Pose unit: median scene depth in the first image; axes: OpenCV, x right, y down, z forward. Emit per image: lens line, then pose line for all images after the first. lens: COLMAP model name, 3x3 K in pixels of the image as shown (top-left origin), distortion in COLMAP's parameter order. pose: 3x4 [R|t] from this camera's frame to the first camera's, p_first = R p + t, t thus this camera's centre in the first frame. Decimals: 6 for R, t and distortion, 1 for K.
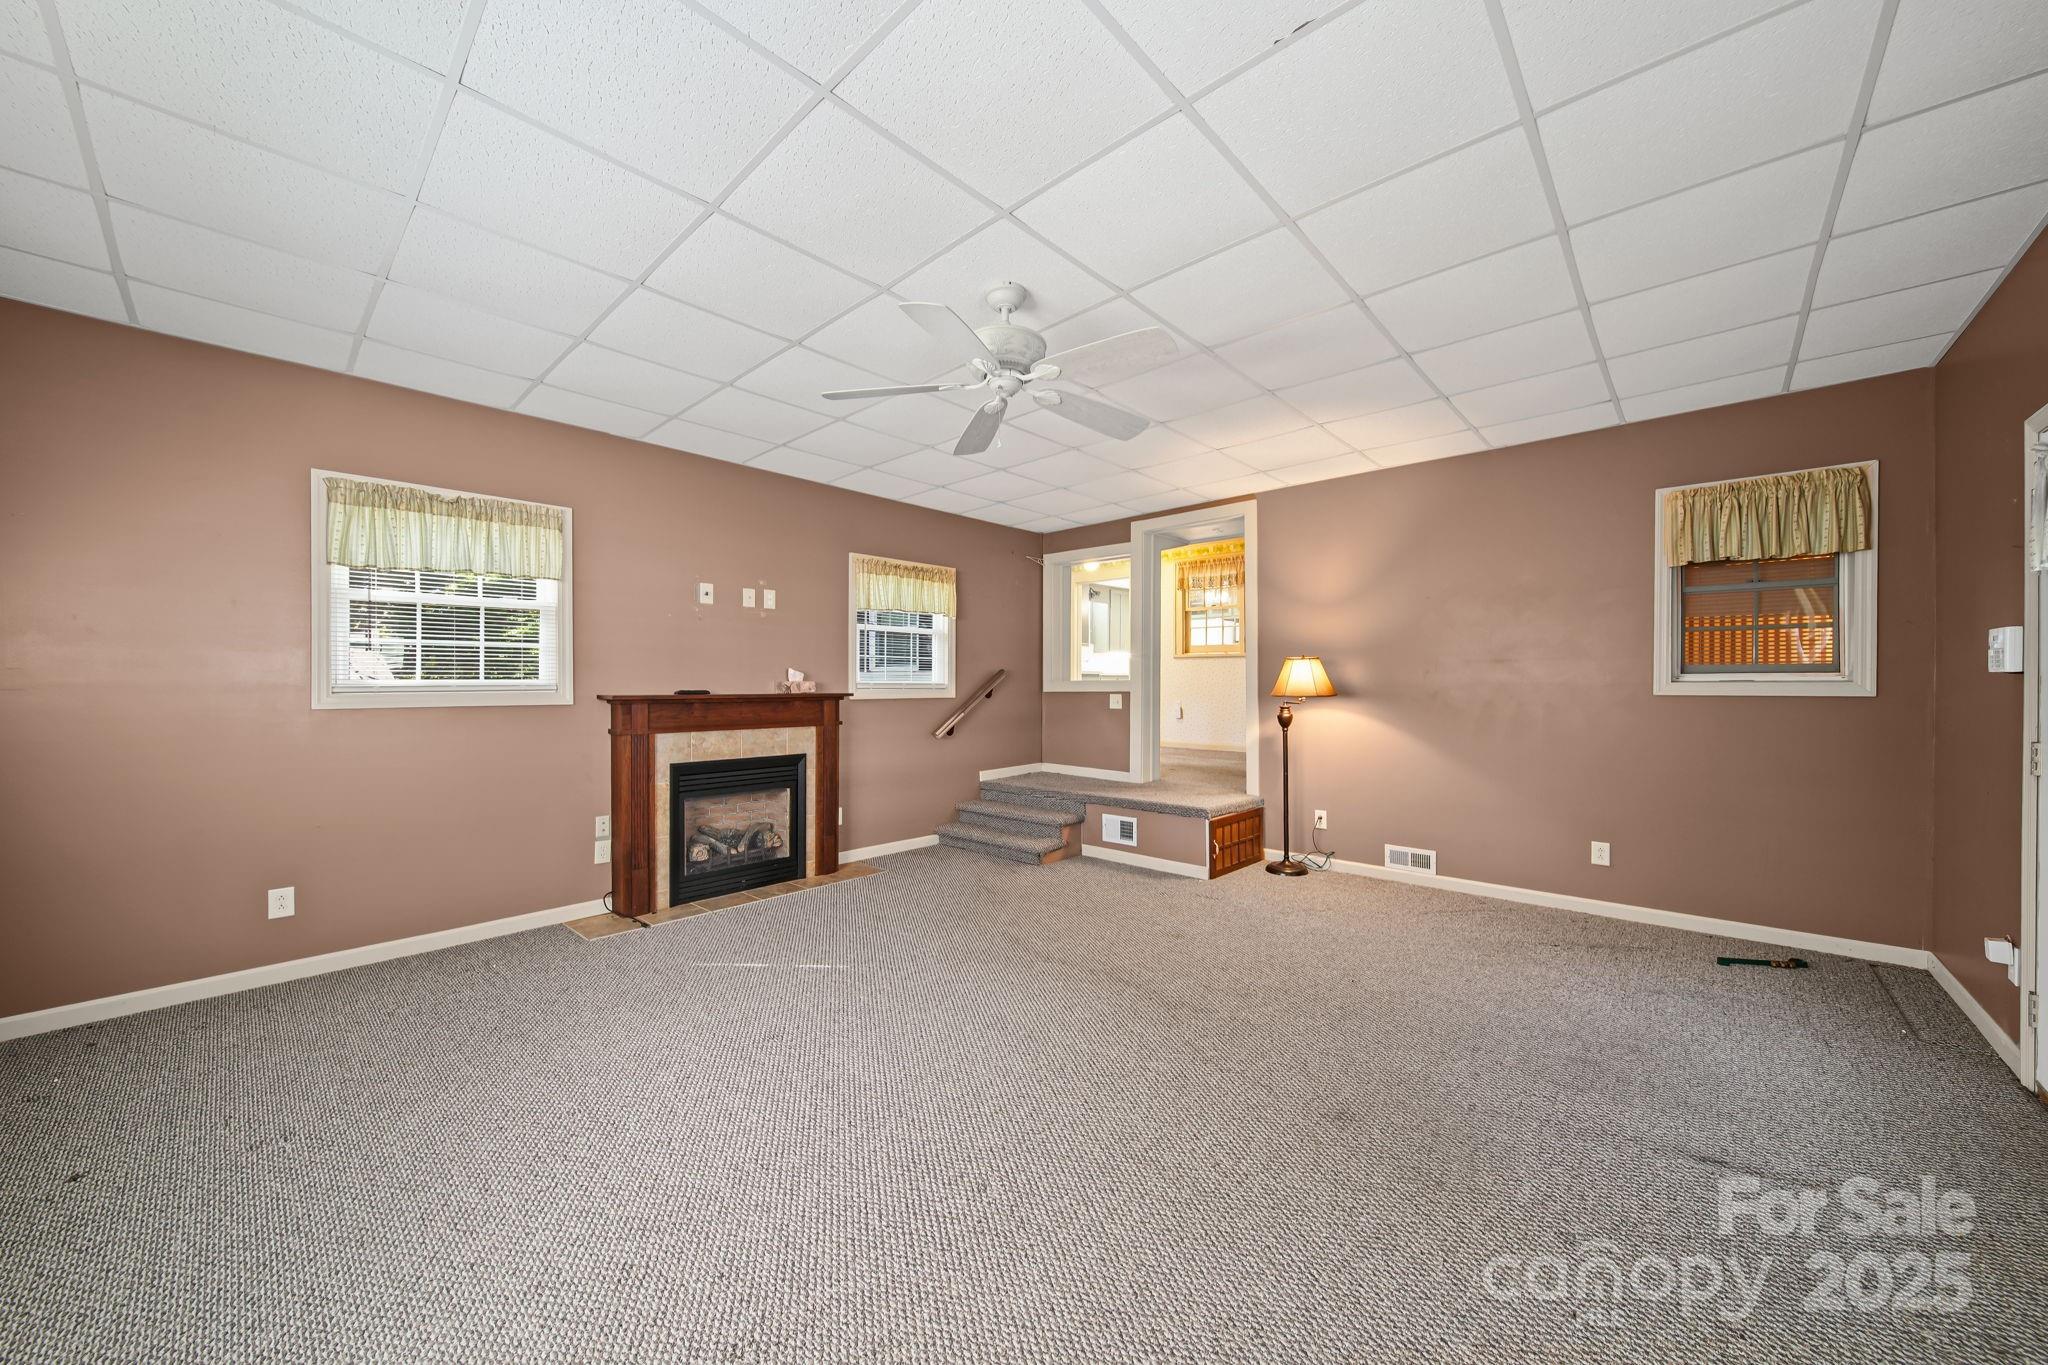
lens RADIAL K [[721.4, 0, 1024.1], [0, 721.4, 678.7], [0, 0, 1]] dist [0.000667, 0.000002]
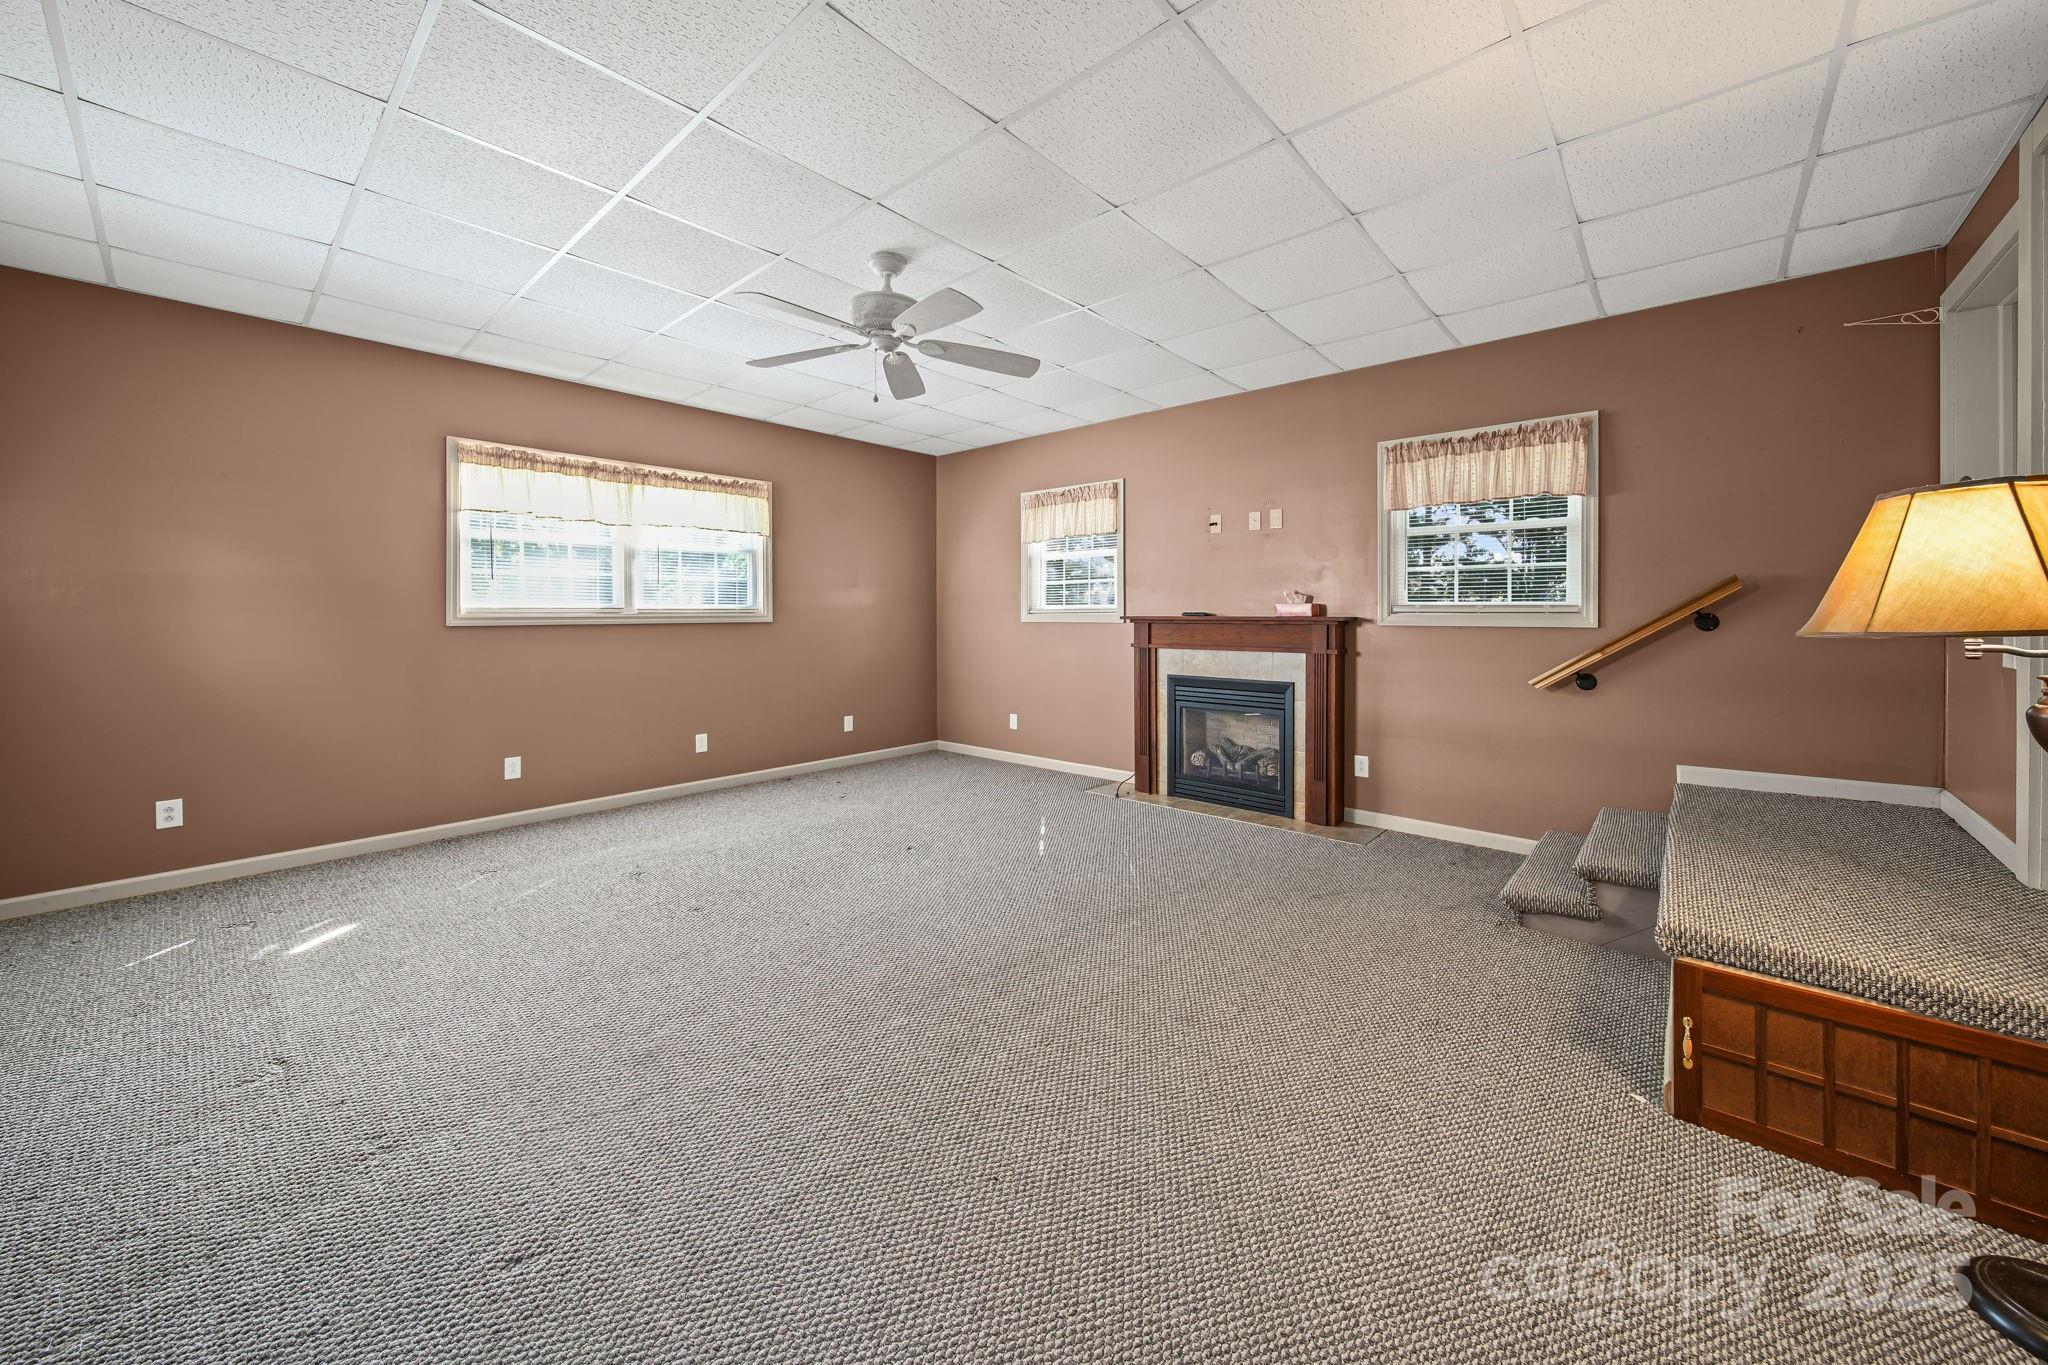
lens RADIAL K [[751.2, 0, 1029.5], [0, 751.2, 605.0], [0, 0, 1]] dist [0.000334, 0.000001]
pose [[0.022868, -0.003723, -0.999732, 0.671886], [0.012658, 0.999914, -0.003434, 0.004677], [0.999658, -0.012576, 0.022913, 0.677119]]
